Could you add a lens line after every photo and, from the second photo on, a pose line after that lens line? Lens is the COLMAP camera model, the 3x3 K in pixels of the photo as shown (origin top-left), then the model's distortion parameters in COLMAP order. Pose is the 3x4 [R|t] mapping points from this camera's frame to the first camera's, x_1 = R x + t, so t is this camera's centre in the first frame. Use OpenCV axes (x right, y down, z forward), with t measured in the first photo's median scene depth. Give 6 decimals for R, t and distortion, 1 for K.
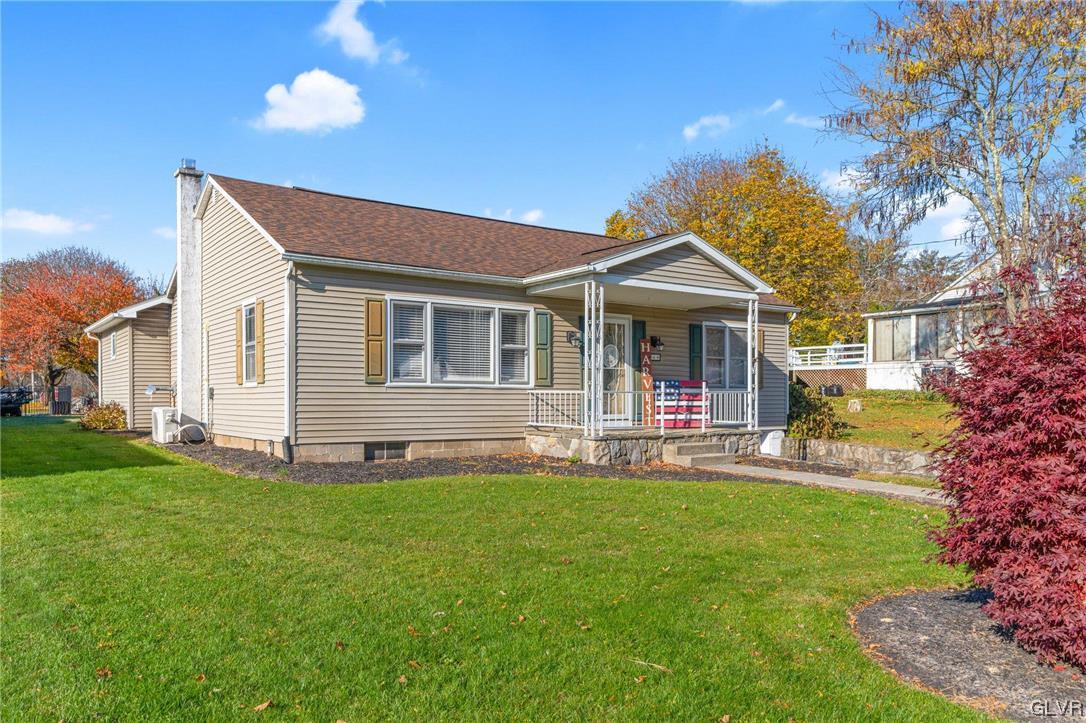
lens RADIAL K [[778.3, 0, 538.7], [0, 778.3, 391.7], [0, 0, 1]] dist [-0.009179, -0.000448]
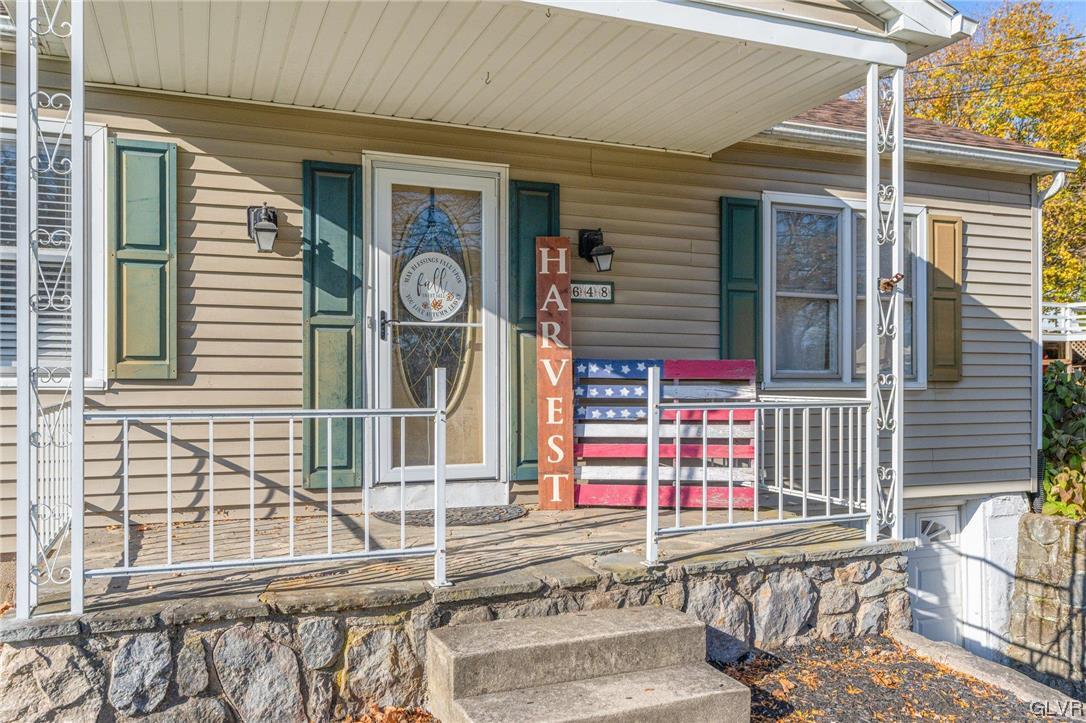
lens RADIAL K [[865.6, 0, 537.4], [0, 865.6, 373.5], [0, 0, 1]] dist [0.000018, 0.006529]
pose [[0.972545, -0.000347, -0.232713, 0.229467], [0.000752, 0.999998, 0.001653, -0.010453], [0.232712, -0.001783, 0.972544, 0.678156]]
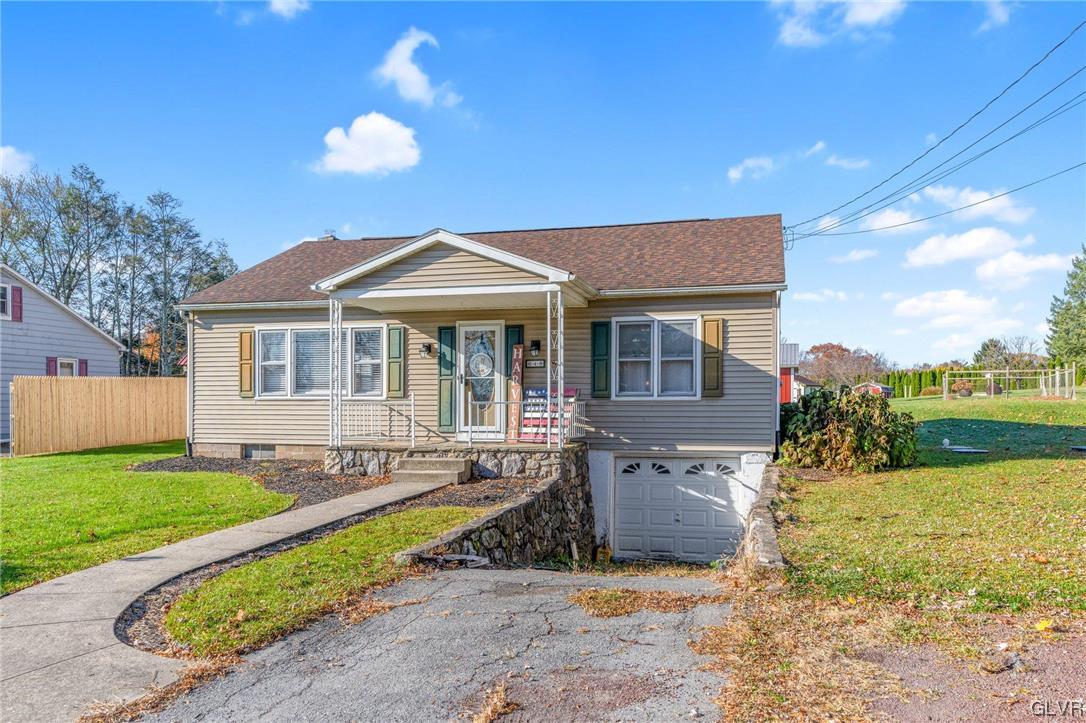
lens RADIAL K [[784.3, 0, 564.0], [0, 784.3, 389.1], [0, 0, 1]] dist [0.004041, 0.002067]
pose [[0.656651, -0.017230, -0.753997, 0.920358], [0.007361, 0.999838, -0.016437, 0.000389], [0.754158, 0.005243, 0.656672, 0.460765]]
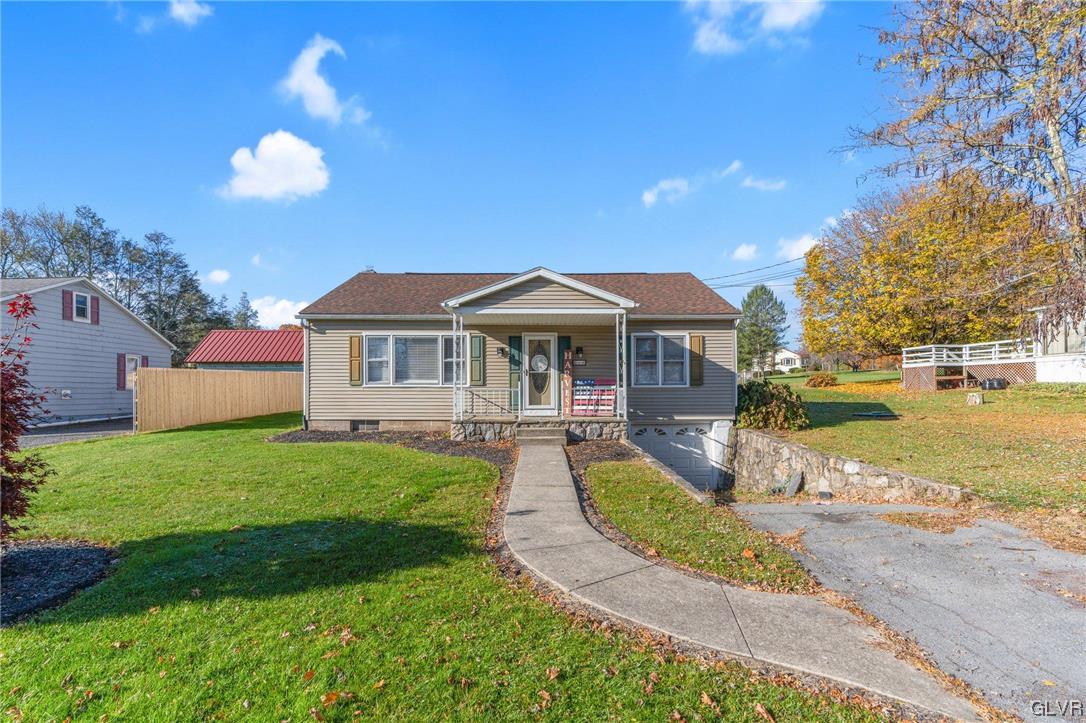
lens RADIAL K [[492.9, 0, 544.1], [0, 492.9, 382.1], [0, 0, 1]] dist [-0.007553, 0.002138]
pose [[0.826869, -0.014597, -0.562206, 0.617738], [0.007951, 0.999867, -0.014267, 0.000731], [0.562339, 0.007327, 0.826874, 0.286370]]
